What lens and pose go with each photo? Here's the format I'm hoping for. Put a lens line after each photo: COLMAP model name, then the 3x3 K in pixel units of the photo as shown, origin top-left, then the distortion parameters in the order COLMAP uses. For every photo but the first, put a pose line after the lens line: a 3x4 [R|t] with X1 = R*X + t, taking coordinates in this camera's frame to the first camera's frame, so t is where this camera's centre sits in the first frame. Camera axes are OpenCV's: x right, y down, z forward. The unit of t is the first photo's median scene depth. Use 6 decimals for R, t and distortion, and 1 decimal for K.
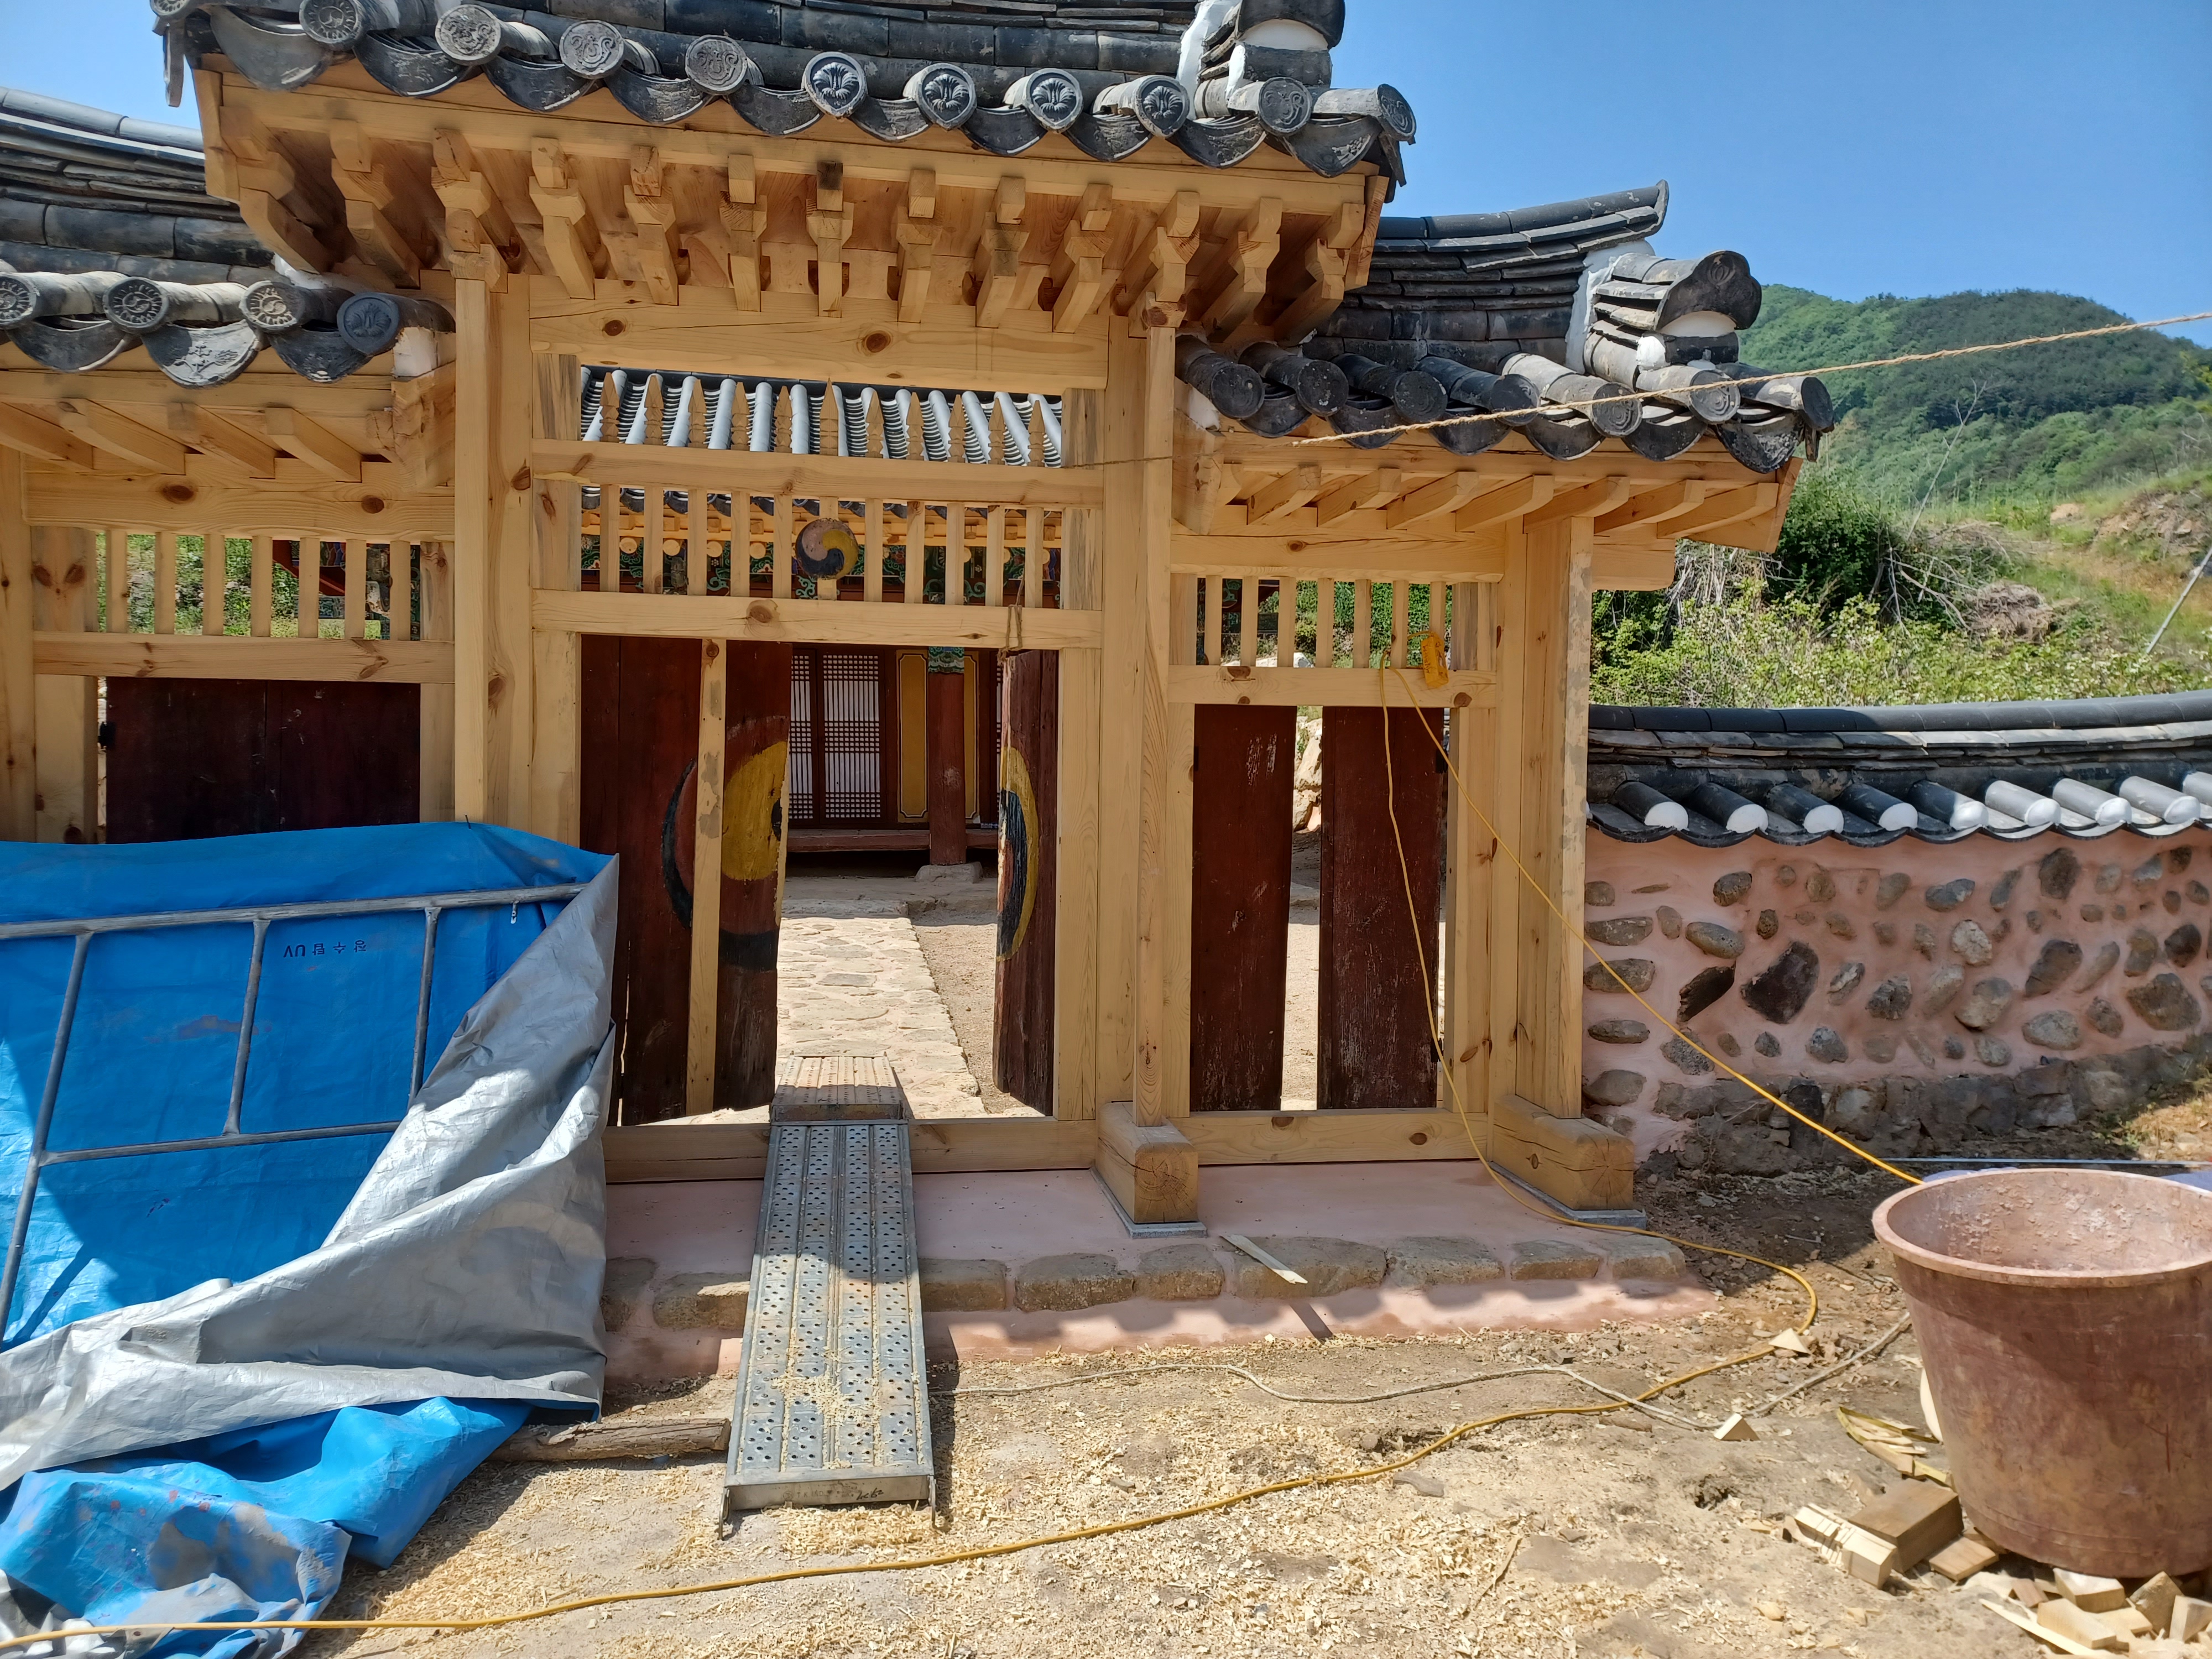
lens RADIAL K [[1637.8, 0, 1109.7], [0, 1637.8, 839.4], [0, 0, 1]] dist [0.038008, 0.000016]
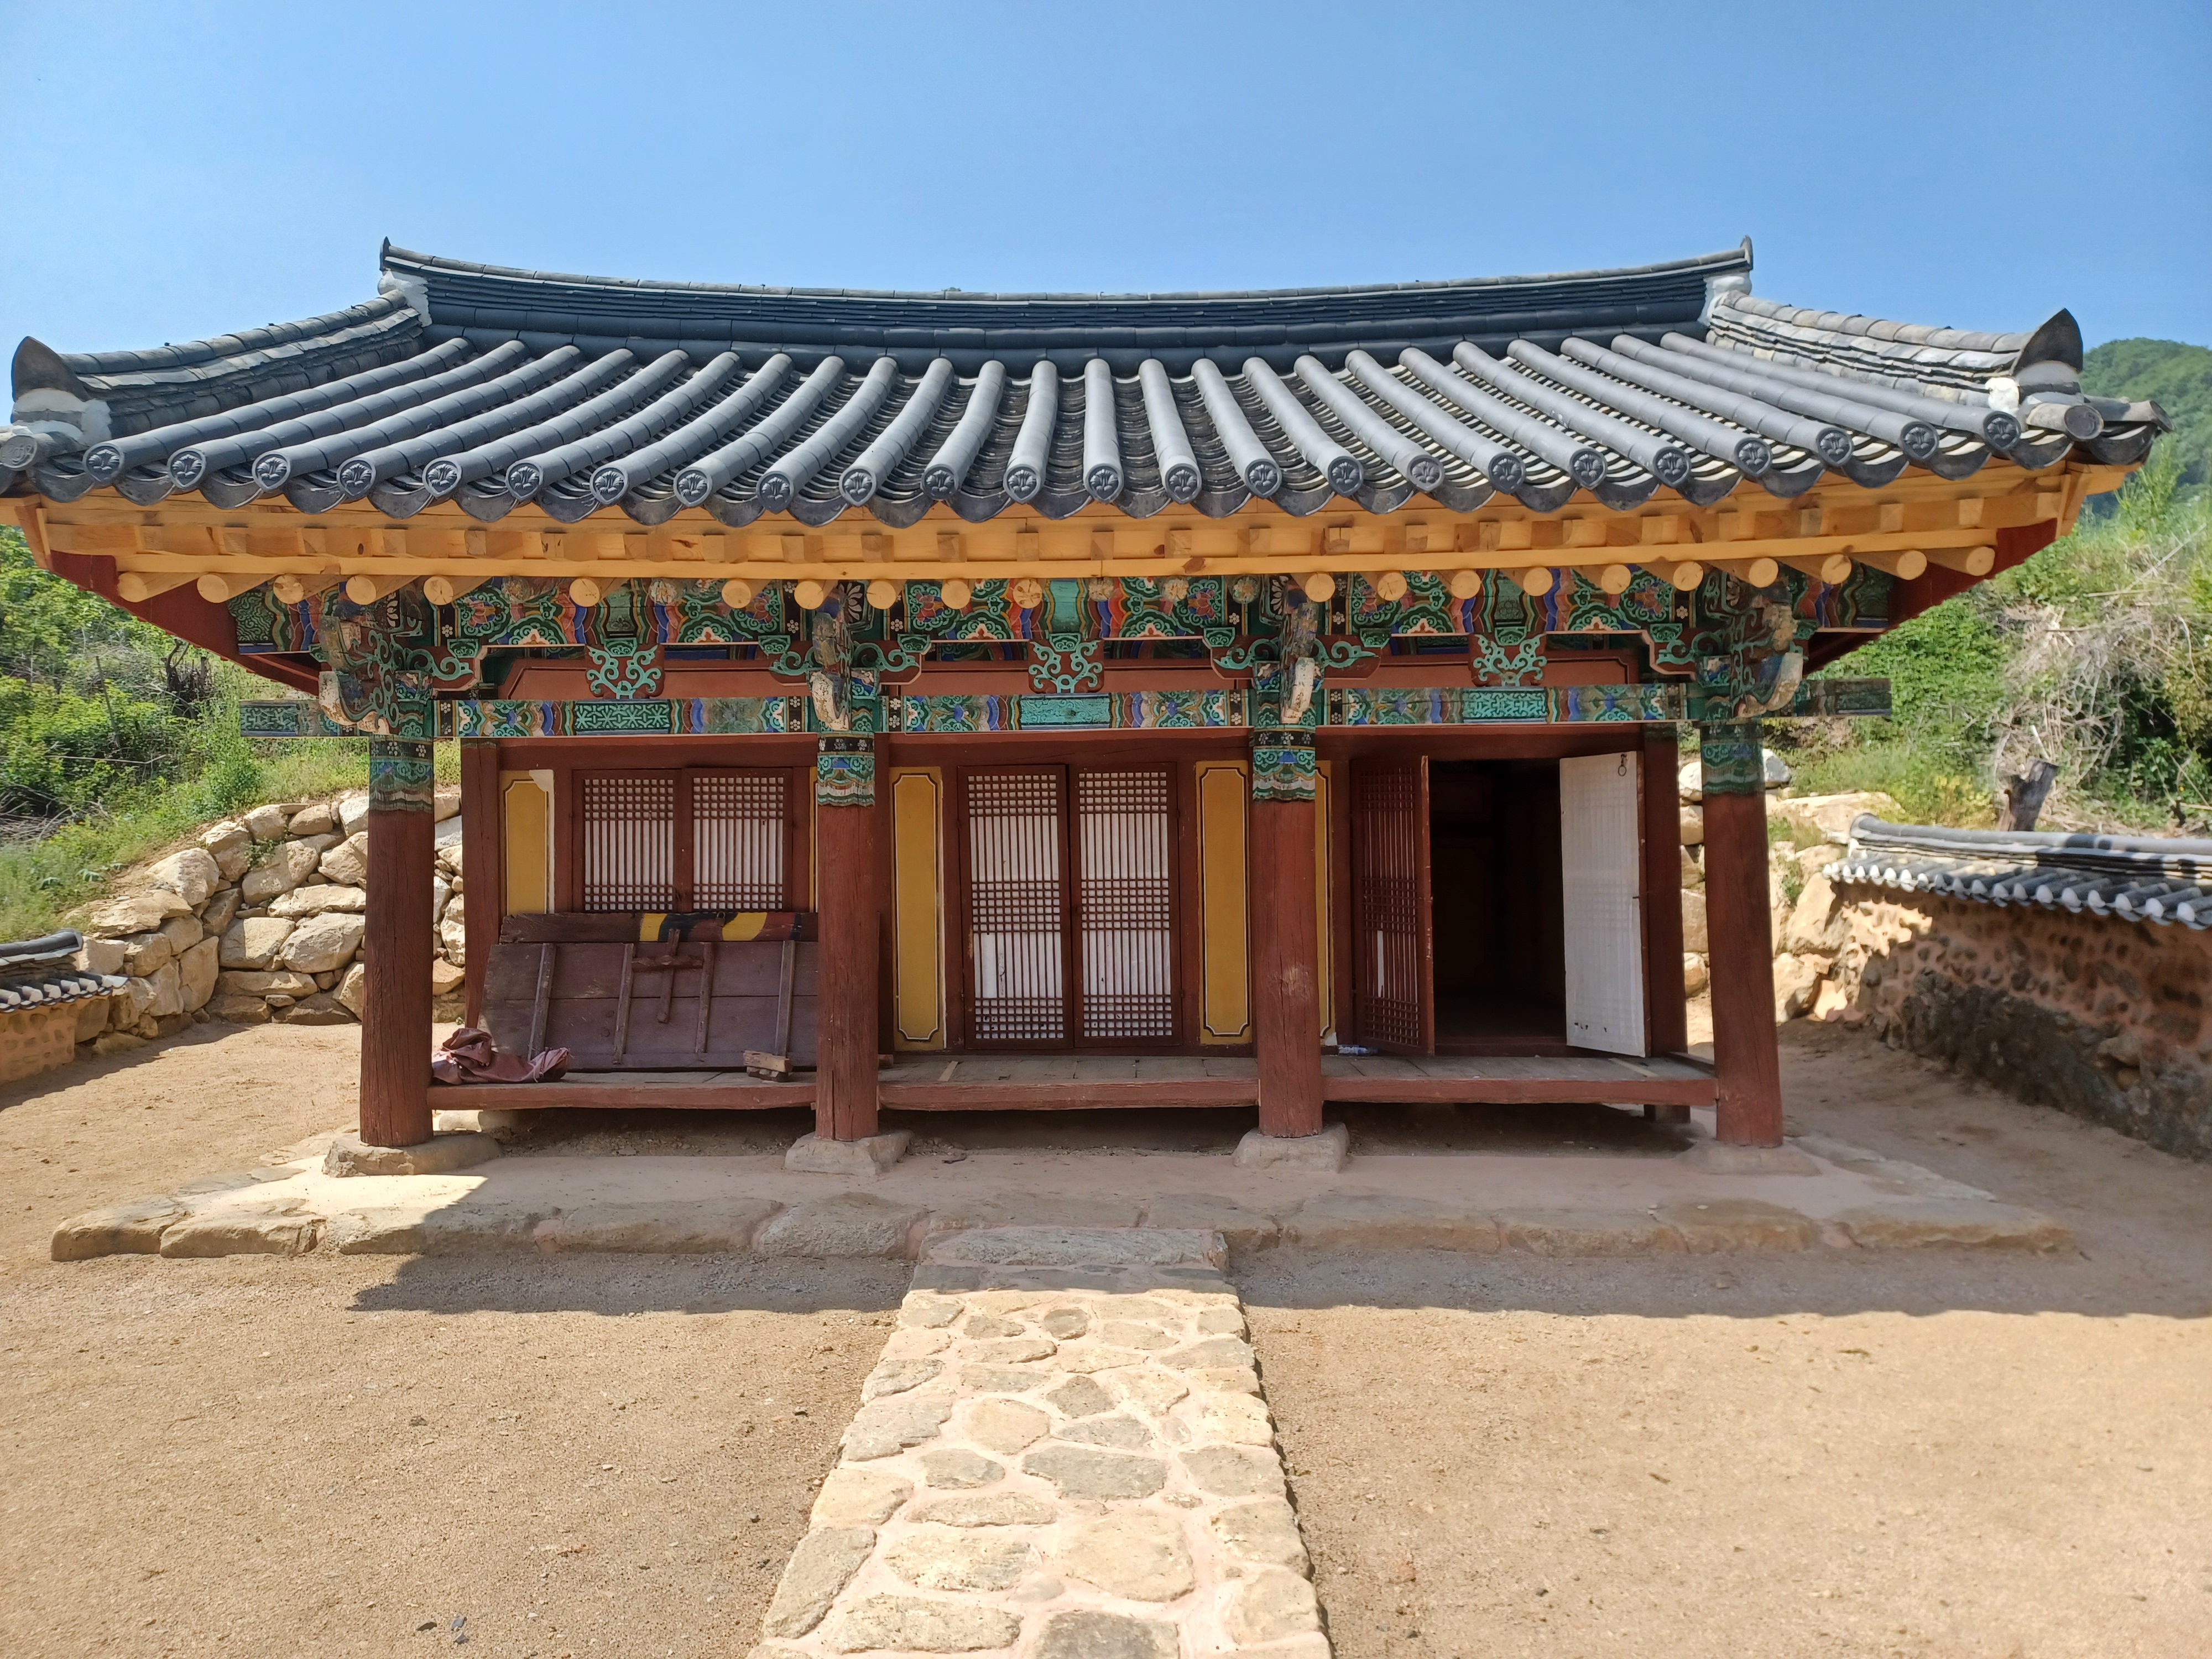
lens RADIAL K [[1637.8, 0, 1102.0], [0, 1637.8, 831.0], [0, 0, 1]] dist [0.038008, 0.000016]
pose [[0.983920, -0.016932, -0.177806, -0.056588], [0.004527, 0.997541, -0.069942, -0.047413], [0.178553, 0.068013, 0.981577, 0.397029]]
